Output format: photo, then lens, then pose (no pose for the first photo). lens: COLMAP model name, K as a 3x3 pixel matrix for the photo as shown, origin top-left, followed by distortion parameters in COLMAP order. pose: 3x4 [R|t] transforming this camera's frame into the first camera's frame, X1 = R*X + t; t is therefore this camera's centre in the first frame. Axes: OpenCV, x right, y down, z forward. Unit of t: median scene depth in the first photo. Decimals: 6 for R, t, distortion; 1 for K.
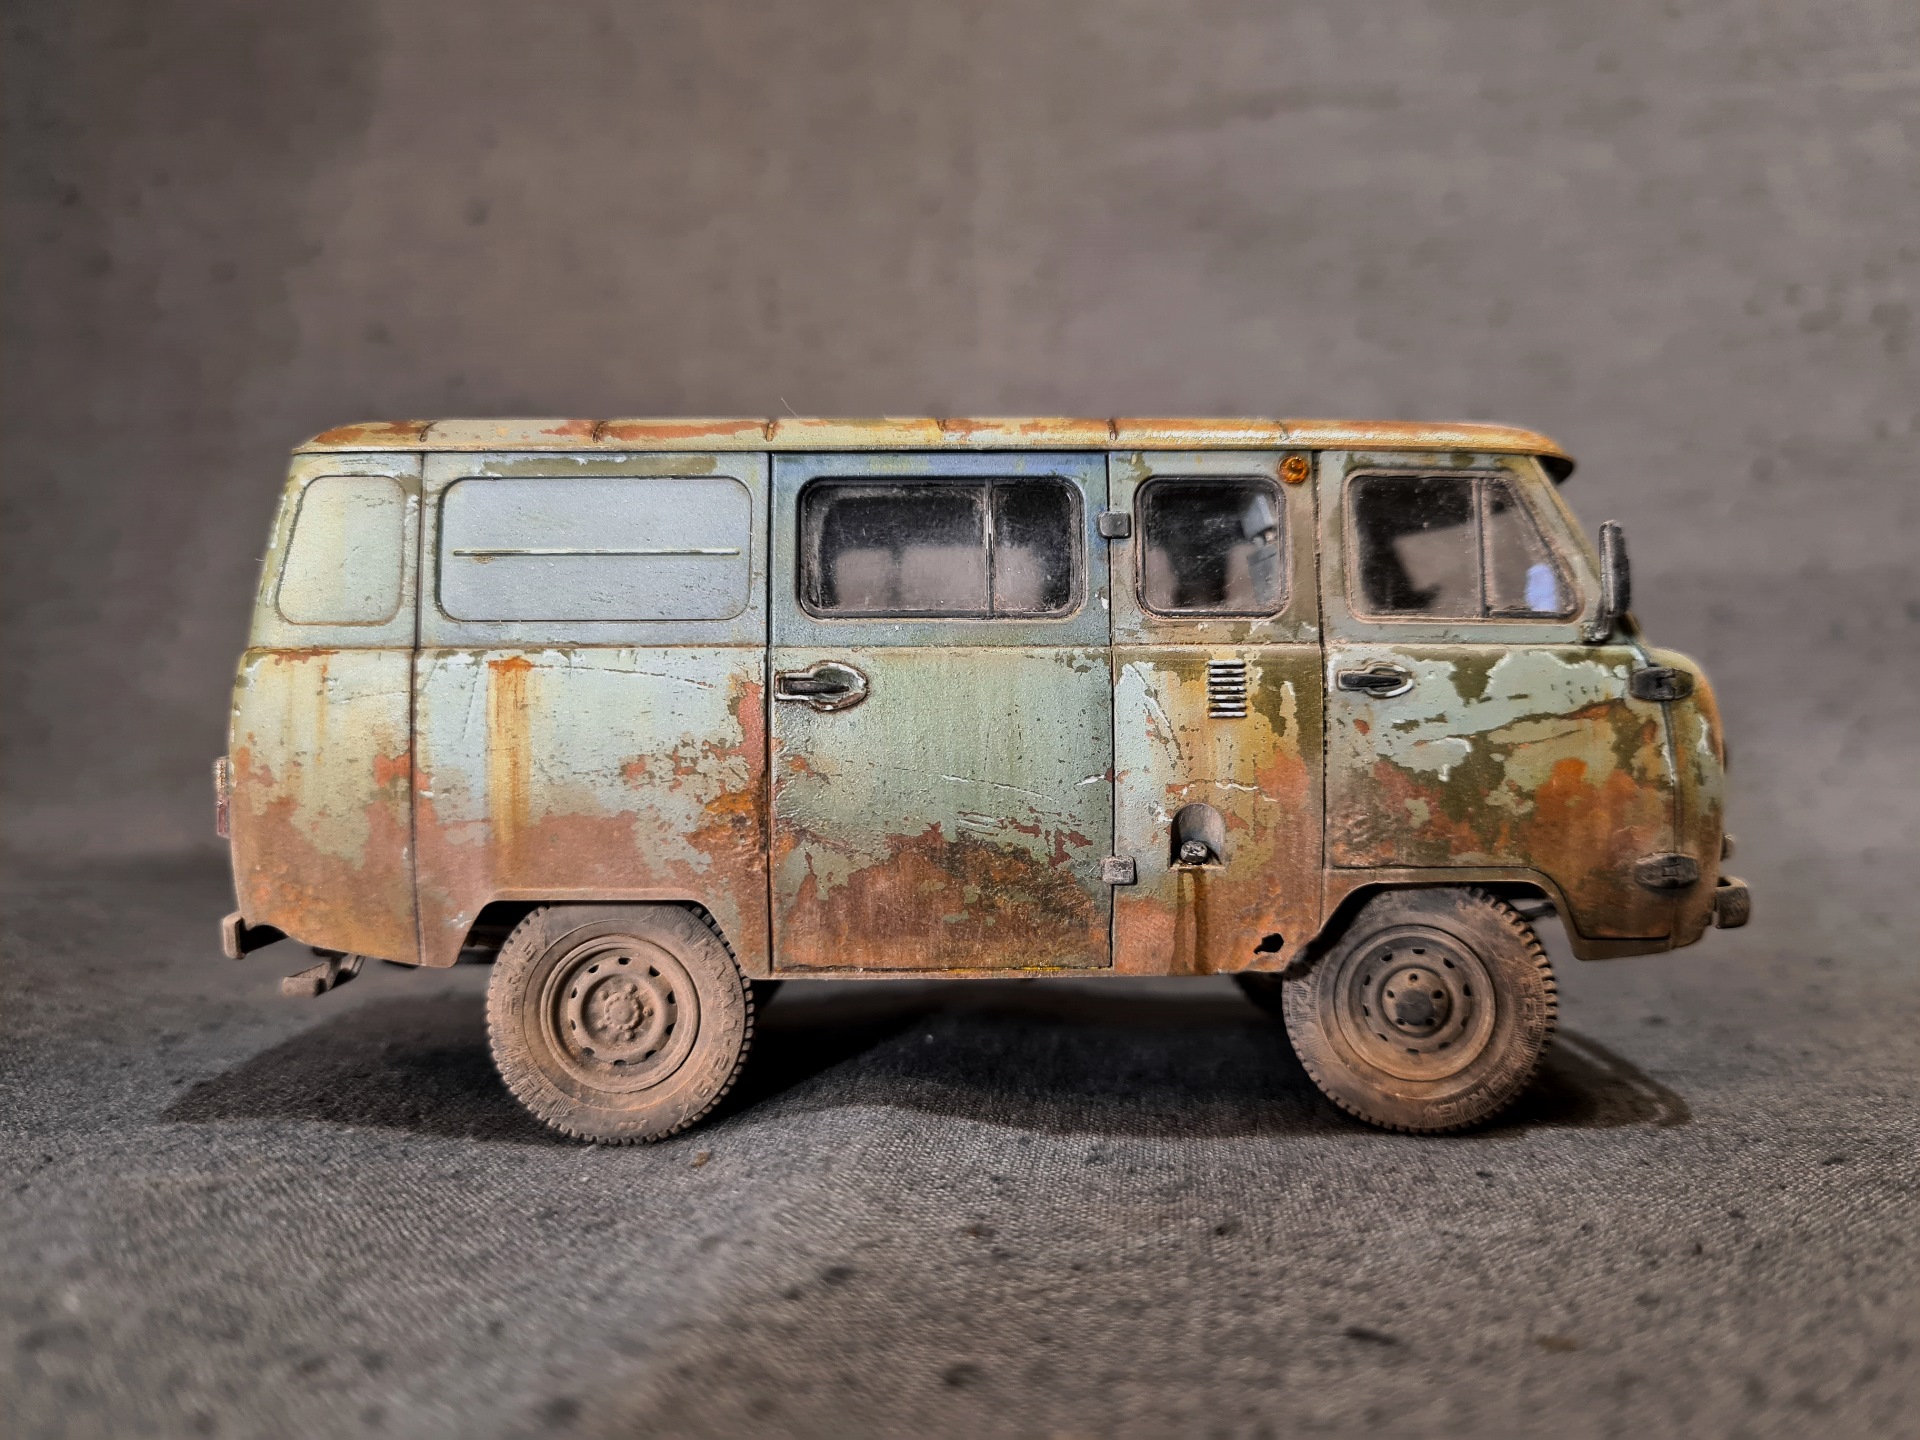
lens RADIAL K [[1468.3, 0, 960.0], [0, 1468.3, 720.0], [0, 0, 1]] dist [-0.026410, 0.001129]
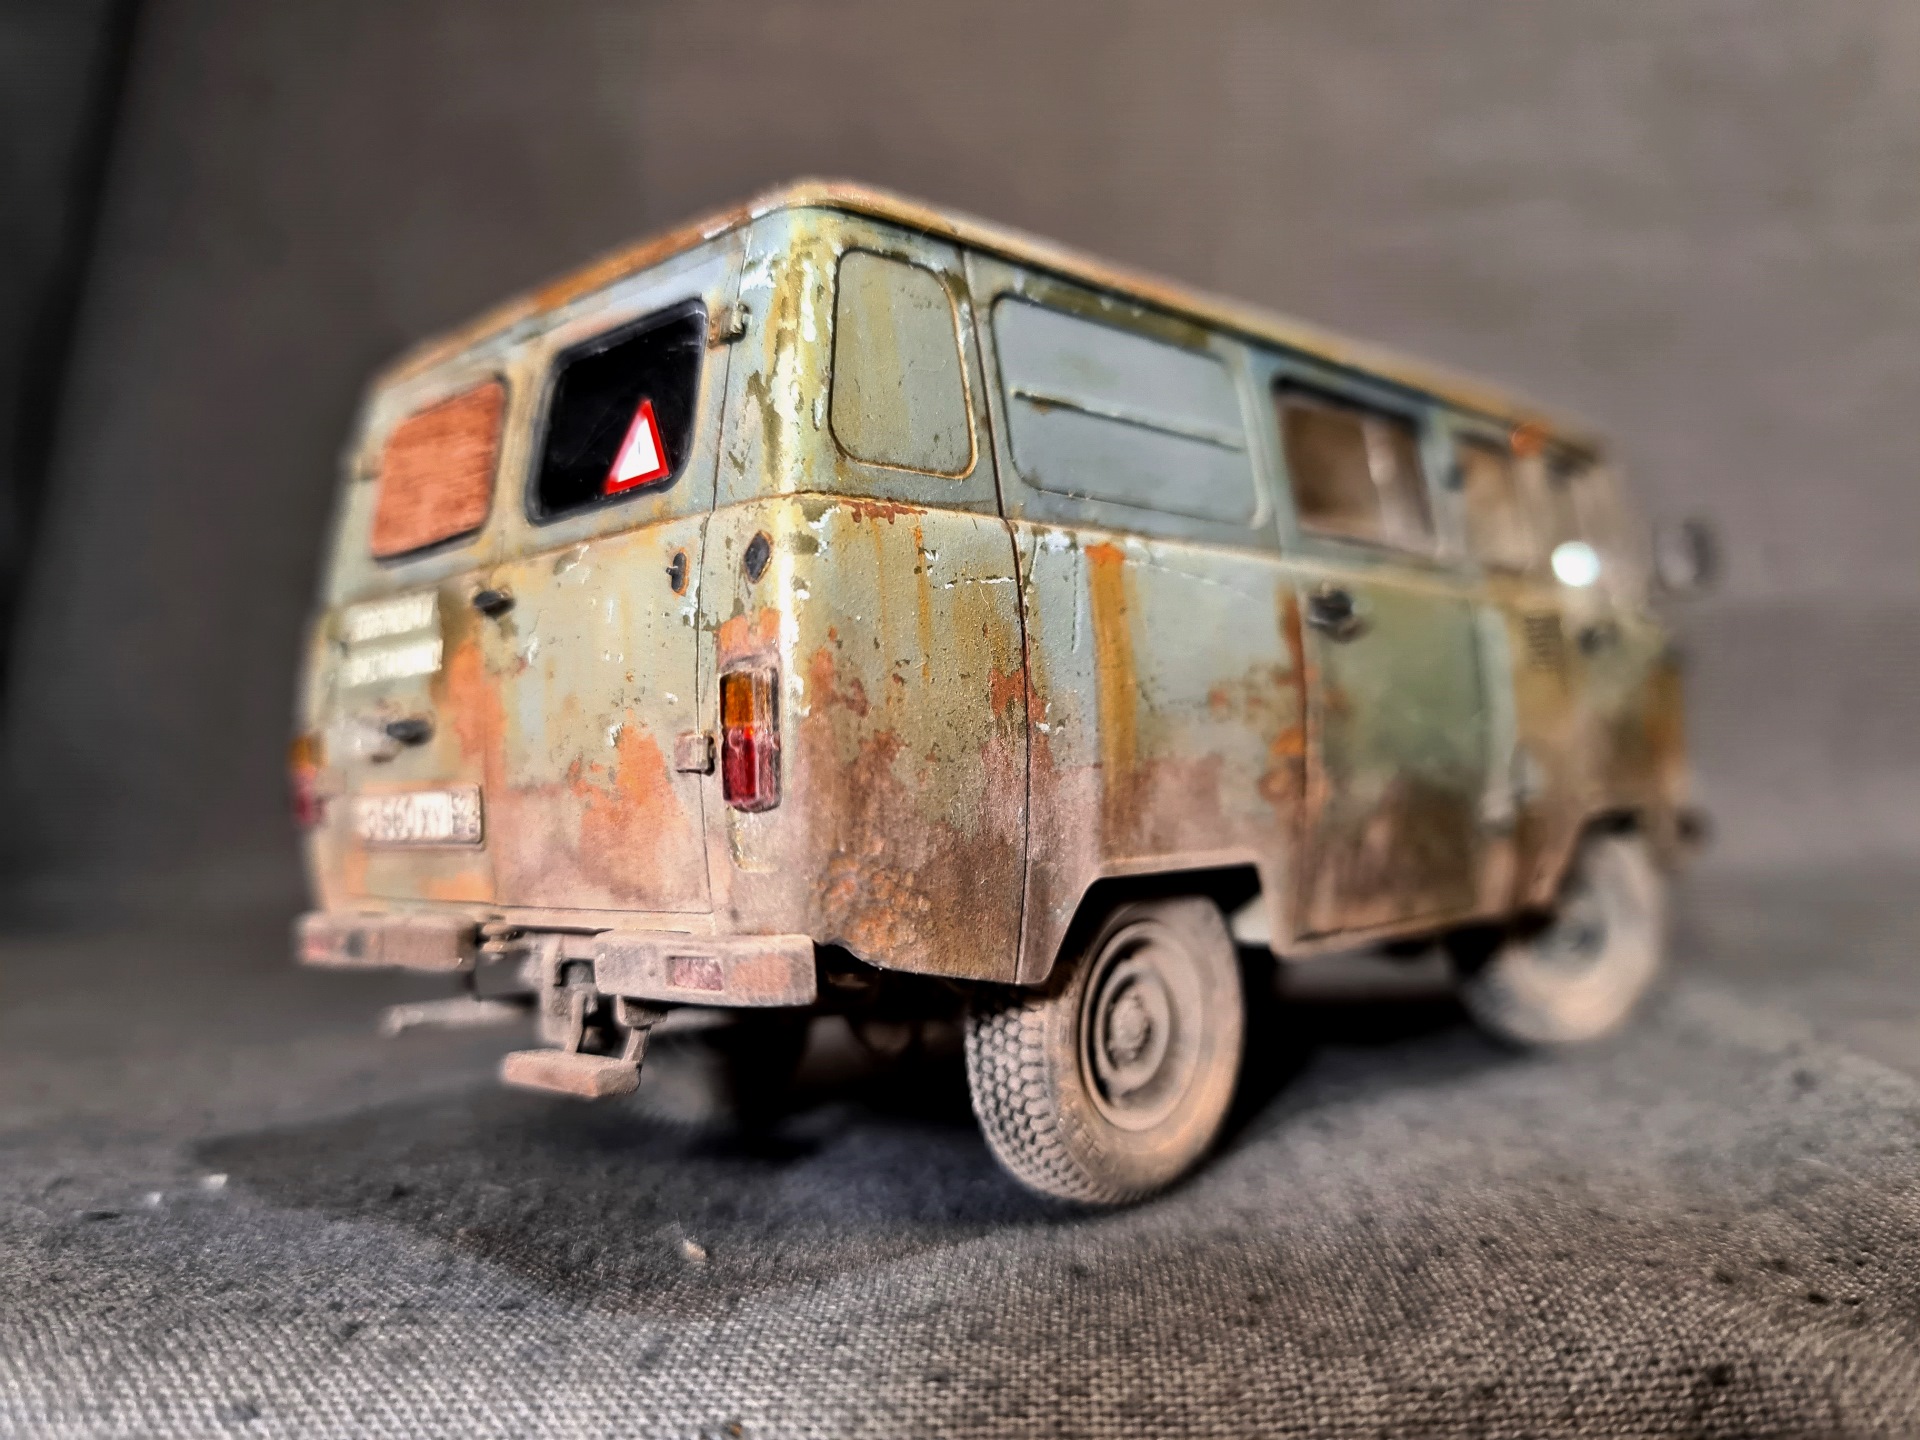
lens RADIAL K [[1468.3, 0, 960.0], [0, 1468.3, 720.0], [0, 0, 1]] dist [-0.026410, 0.001129]
pose [[0.735801, 0.008510, 0.677144, -0.859501], [0.038362, 0.997792, -0.054225, 0.082857], [-0.676110, 0.065876, 0.733850, 0.513915]]
